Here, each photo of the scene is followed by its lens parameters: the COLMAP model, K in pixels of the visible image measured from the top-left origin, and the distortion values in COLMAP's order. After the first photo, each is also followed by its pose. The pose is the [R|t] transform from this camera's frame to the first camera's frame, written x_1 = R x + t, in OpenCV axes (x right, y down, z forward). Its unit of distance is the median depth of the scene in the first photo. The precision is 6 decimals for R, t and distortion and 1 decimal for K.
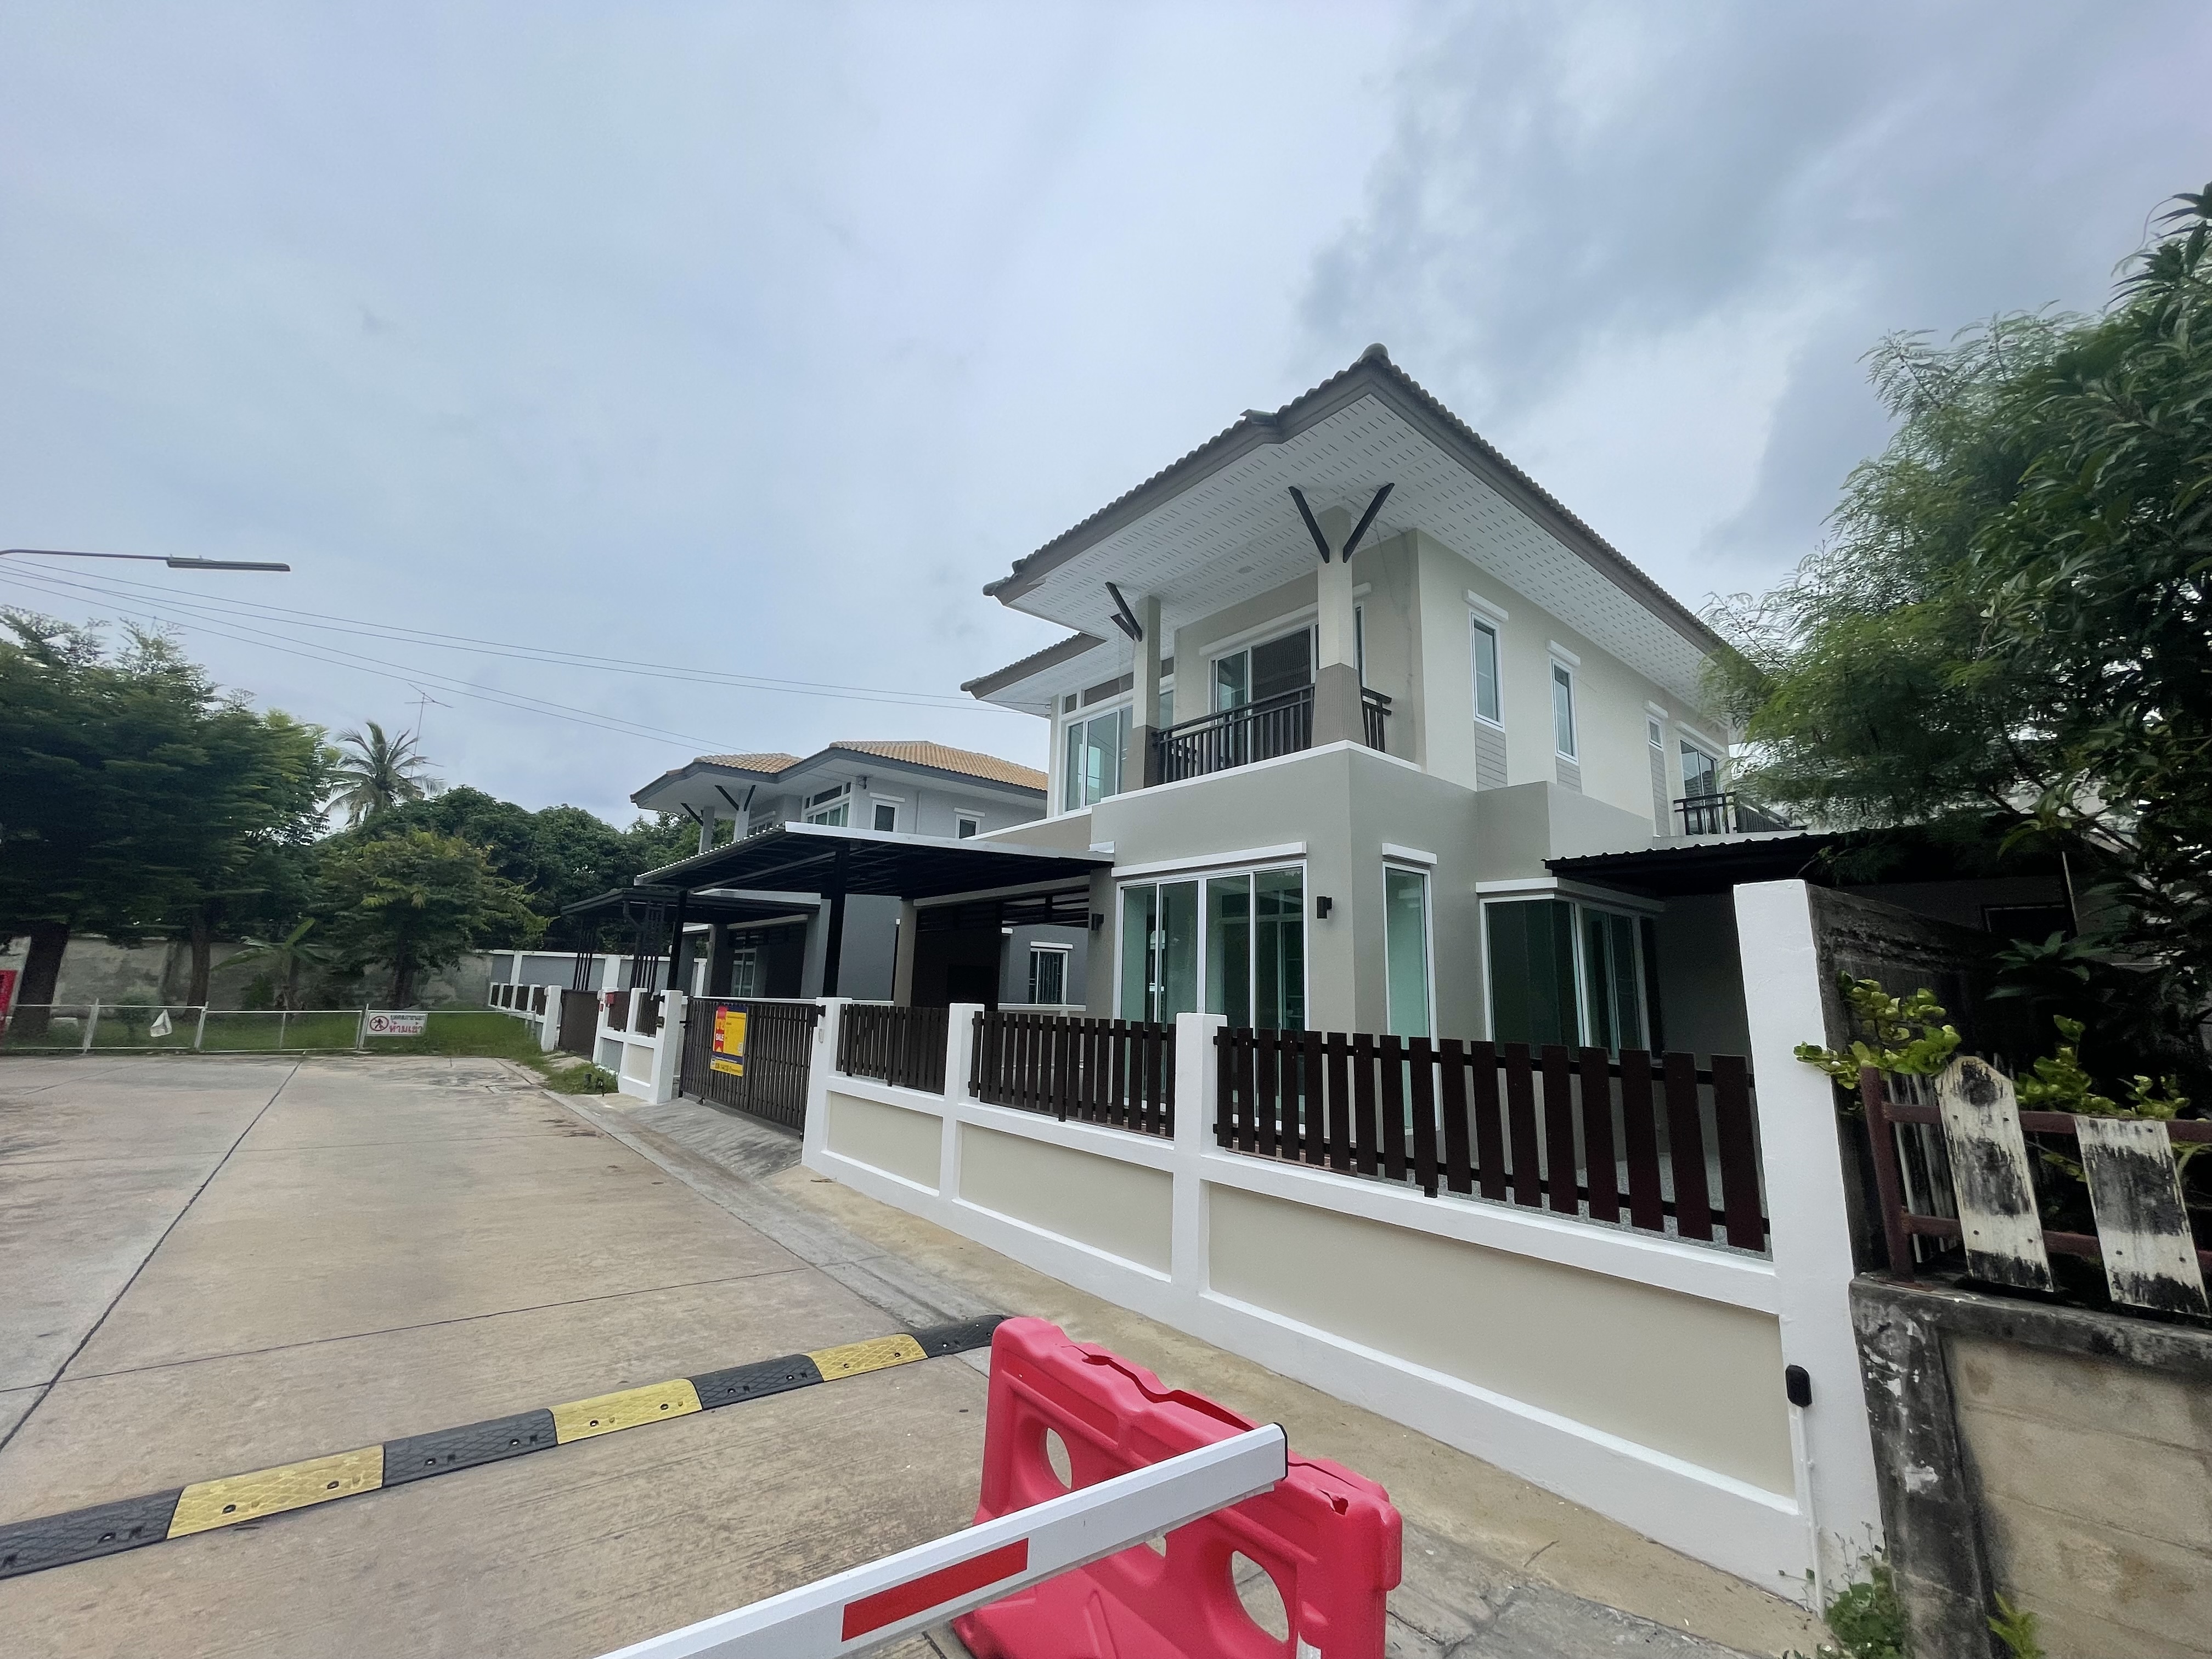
lens RADIAL K [[892.5, 0, 1106.0], [0, 892.5, 829.5], [0, 0, 1]] dist [-0.004655, 0.000724]
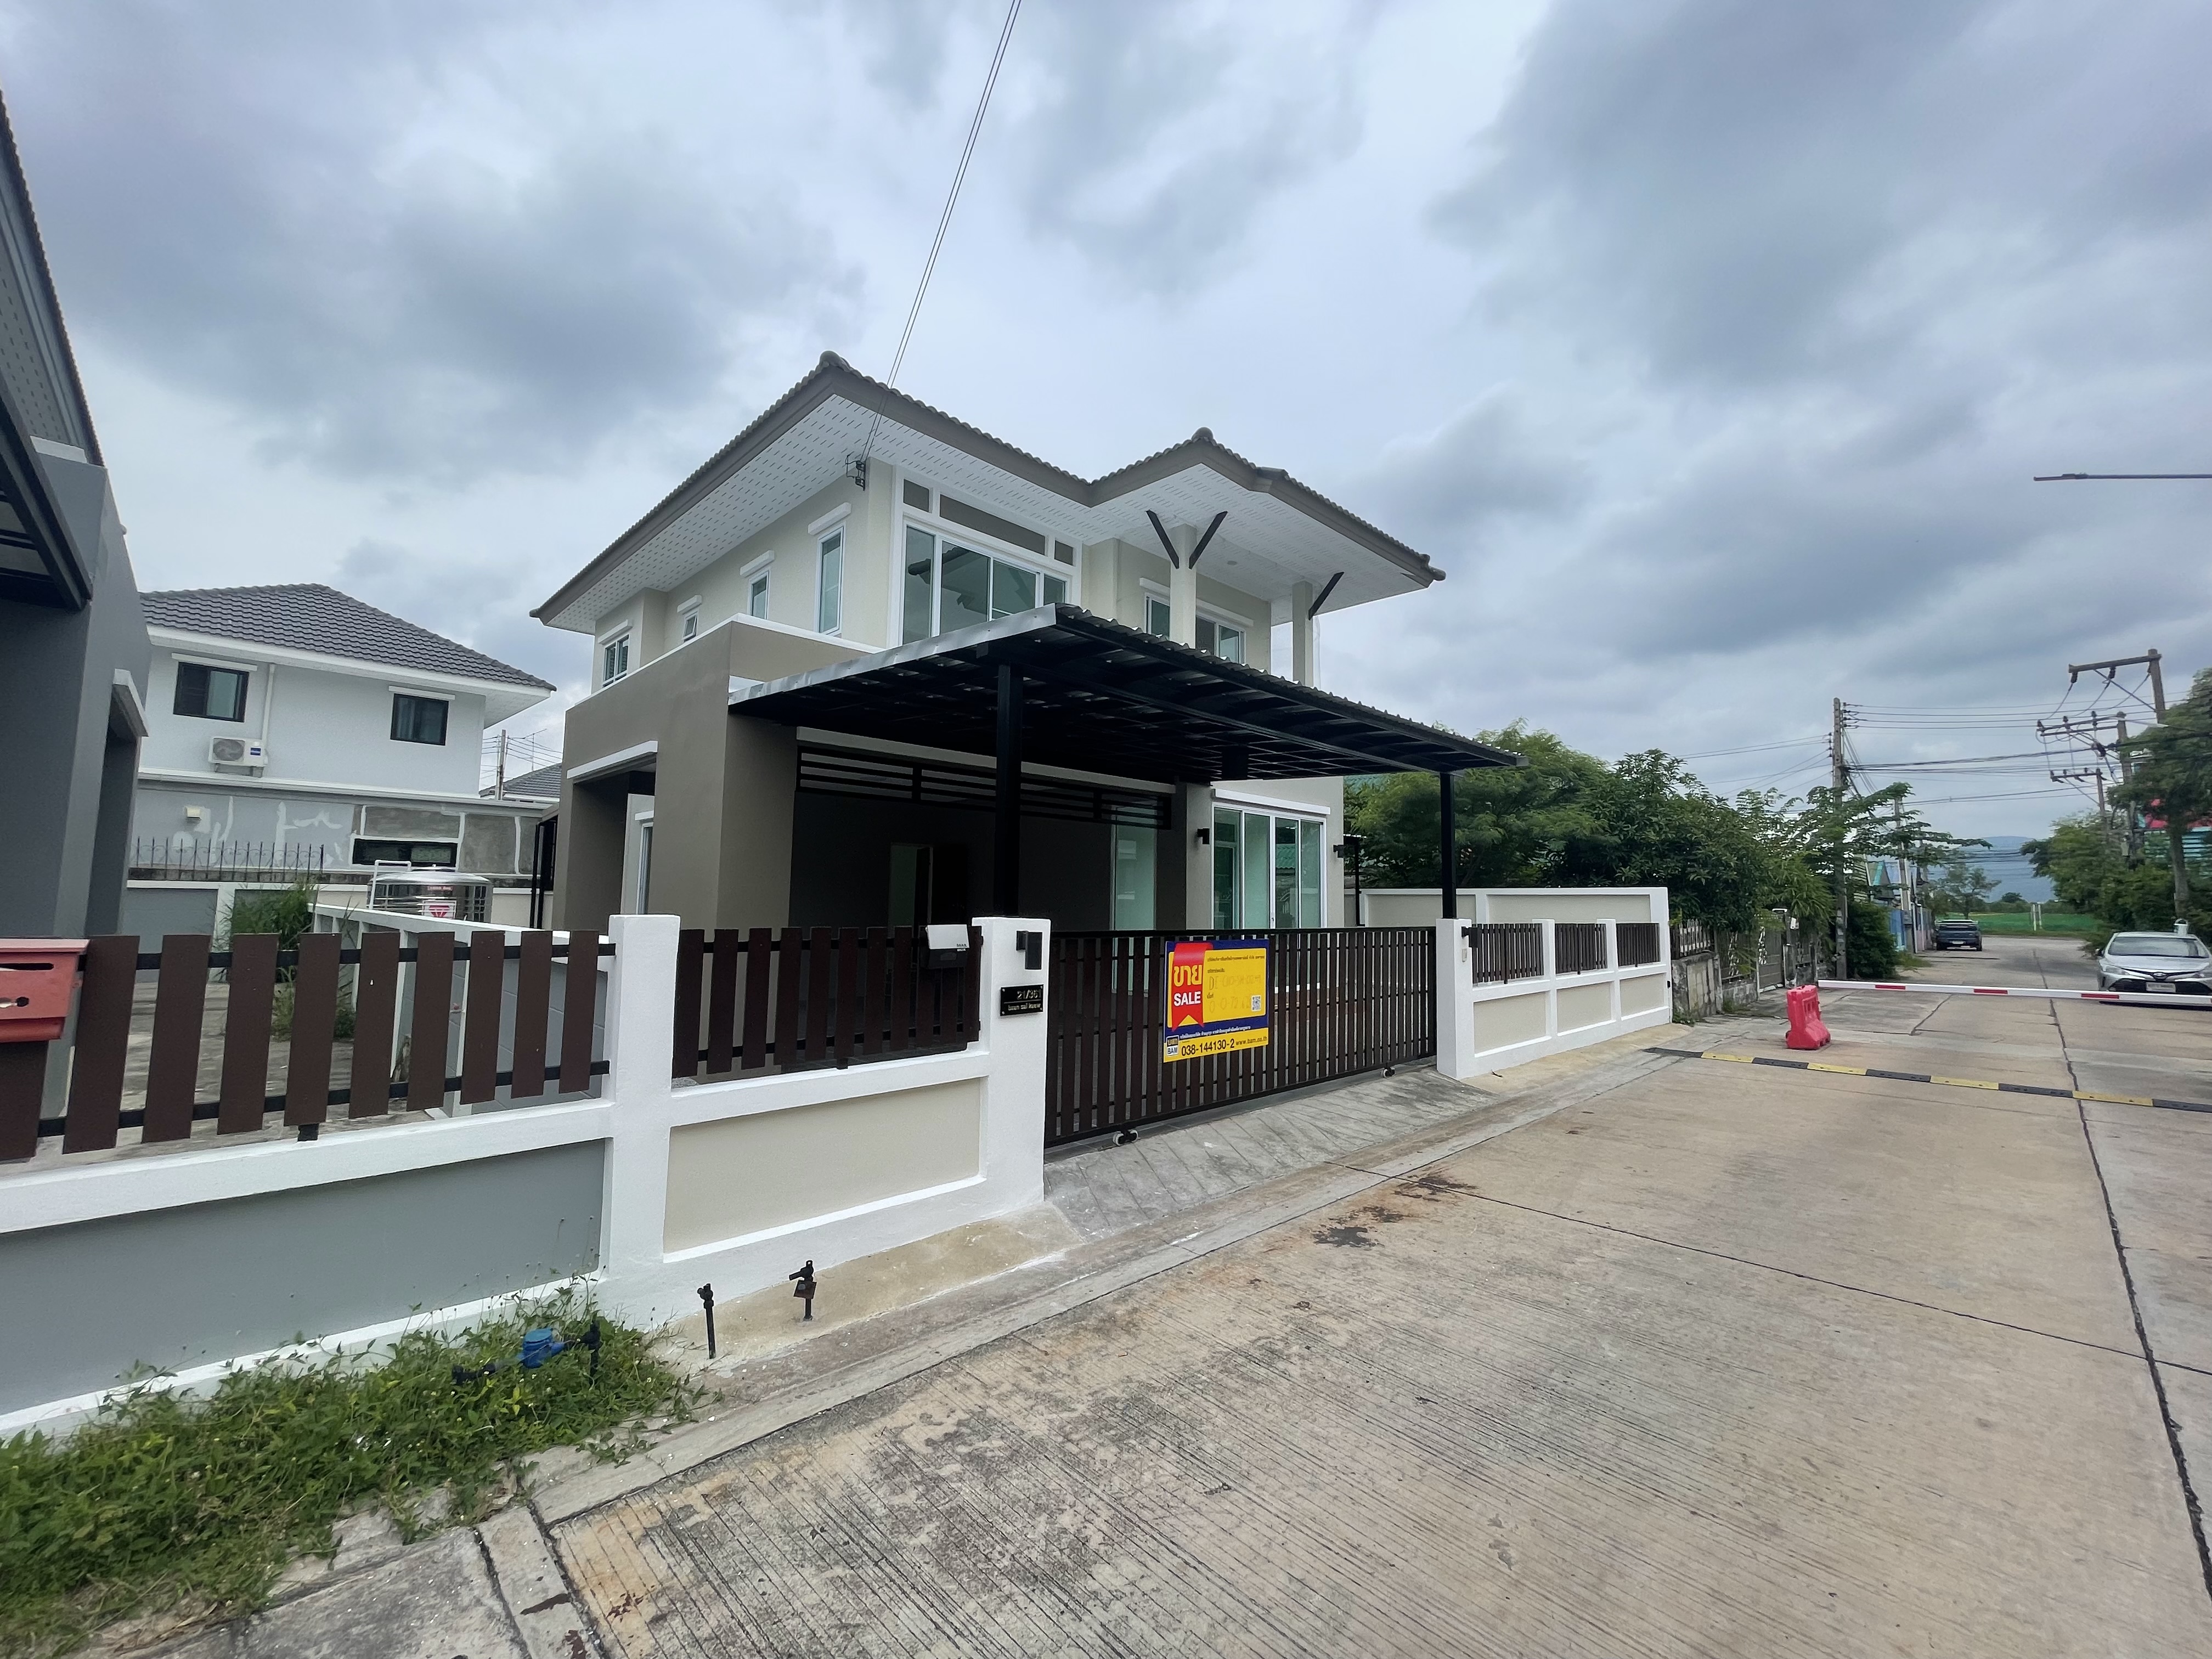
lens RADIAL K [[892.0, 0, 1106.0], [0, 892.0, 829.5], [0, 0, 1]] dist [-0.007893, -0.000020]
pose [[-0.079045, 0.050666, 0.995583, -1.689126], [-0.205871, 0.976349, -0.066032, 0.304935], [-0.975382, -0.210181, -0.066744, 1.908278]]
